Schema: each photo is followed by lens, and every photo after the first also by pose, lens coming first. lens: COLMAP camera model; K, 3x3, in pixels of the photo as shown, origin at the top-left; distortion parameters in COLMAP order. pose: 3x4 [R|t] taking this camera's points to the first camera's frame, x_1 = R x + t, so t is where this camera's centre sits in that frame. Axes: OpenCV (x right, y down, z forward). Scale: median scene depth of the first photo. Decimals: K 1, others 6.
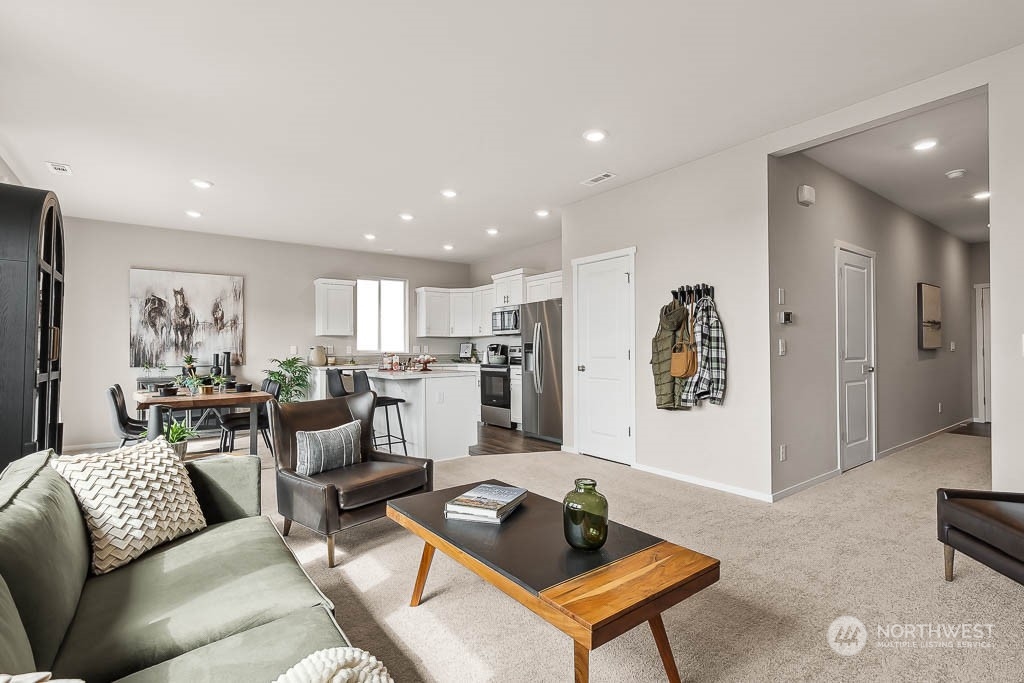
lens RADIAL K [[478.4, 0, 515.6], [0, 478.4, 350.4], [0, 0, 1]] dist [0.003406, -0.000012]
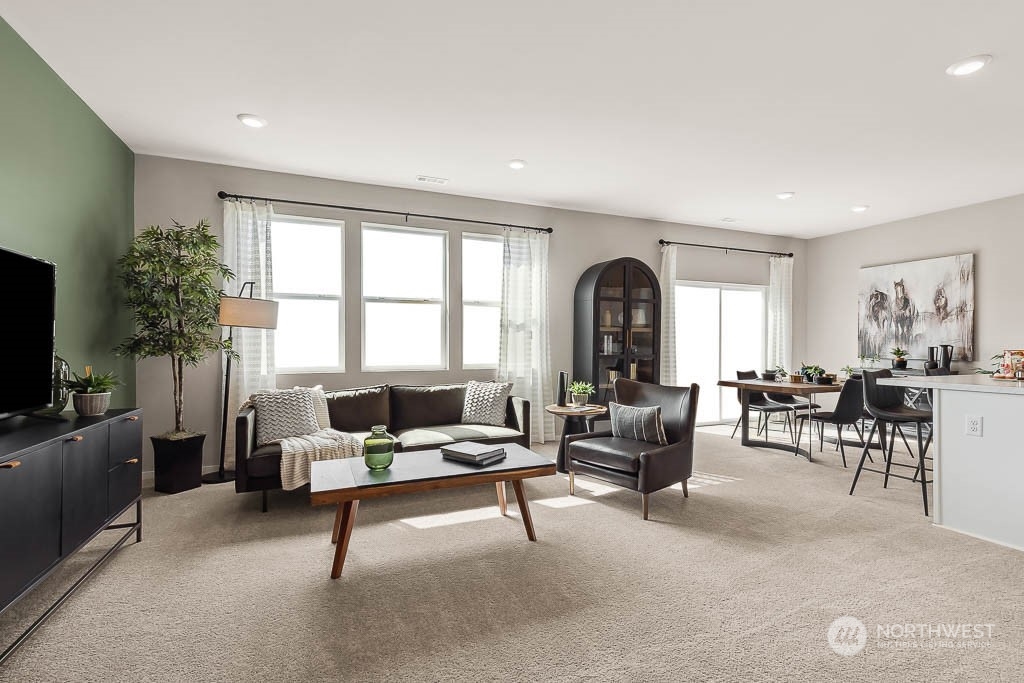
lens RADIAL K [[458.7, 0, 524.4], [0, 458.7, 345.7], [0, 0, 1]] dist [0.000207, 0.000199]
pose [[-0.226434, 0.011105, -0.973963, 0.369577], [-0.002895, 0.999923, 0.012074, -0.003157], [0.974022, 0.005554, -0.226384, 0.438903]]
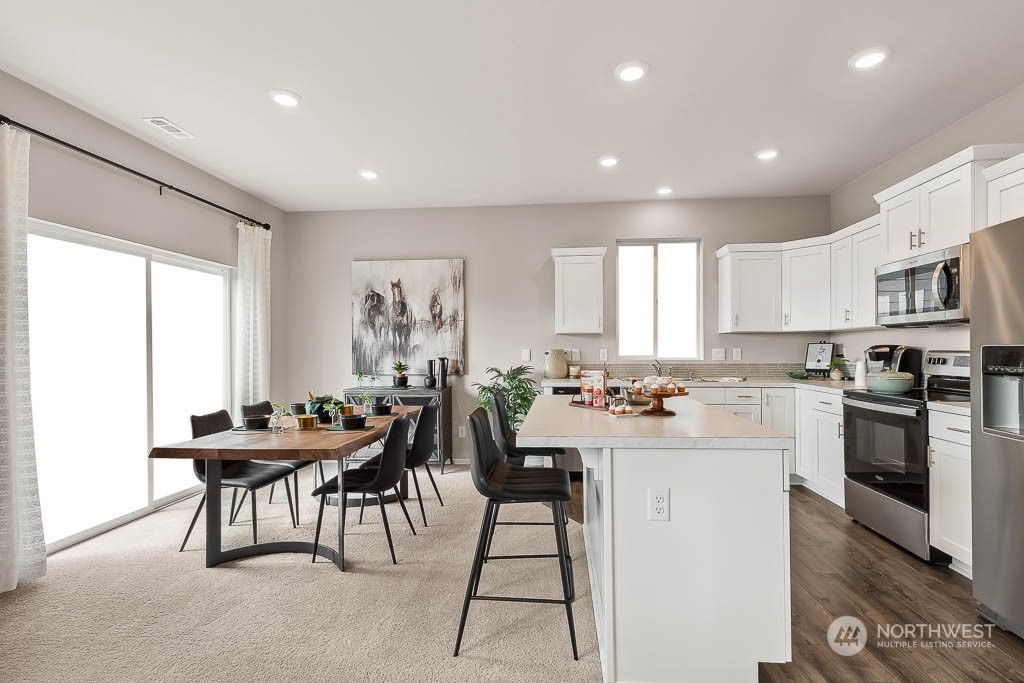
lens RADIAL K [[478.4, 0, 515.6], [0, 478.4, 350.4], [0, 0, 1]] dist [0.003406, -0.000012]
pose [[0.748864, 0.004203, -0.662711, -0.004552], [-0.000845, 0.999985, 0.005387, -0.012530], [0.662723, -0.003474, 0.748856, 0.492135]]
